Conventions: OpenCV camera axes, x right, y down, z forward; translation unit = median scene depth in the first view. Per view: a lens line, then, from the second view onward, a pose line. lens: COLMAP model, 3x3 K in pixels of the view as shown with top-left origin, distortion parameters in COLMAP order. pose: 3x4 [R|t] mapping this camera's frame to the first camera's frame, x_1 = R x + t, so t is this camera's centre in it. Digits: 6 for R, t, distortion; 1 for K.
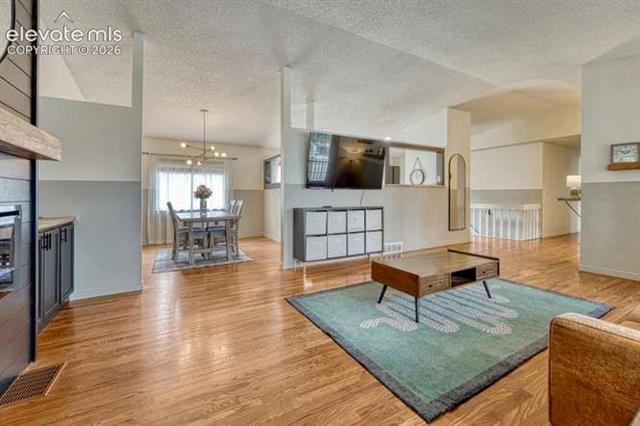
lens RADIAL K [[272.6, 0, 326.6], [0, 272.6, 197.4], [0, 0, 1]] dist [-0.013181, 0.000037]
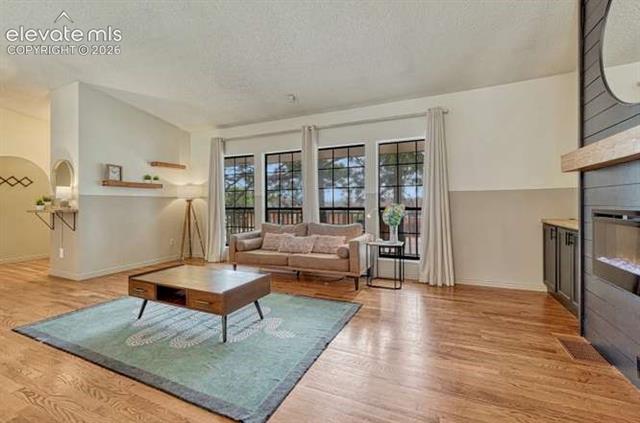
lens RADIAL K [[272.6, 0, 319.7], [0, 272.6, 205.7], [0, 0, 1]] dist [-0.013181, 0.000037]
pose [[-0.567950, -0.004164, 0.823053, -0.372465], [0.008835, 0.999899, 0.011155, -0.014326], [-0.823016, 0.013607, -0.567856, 0.727084]]
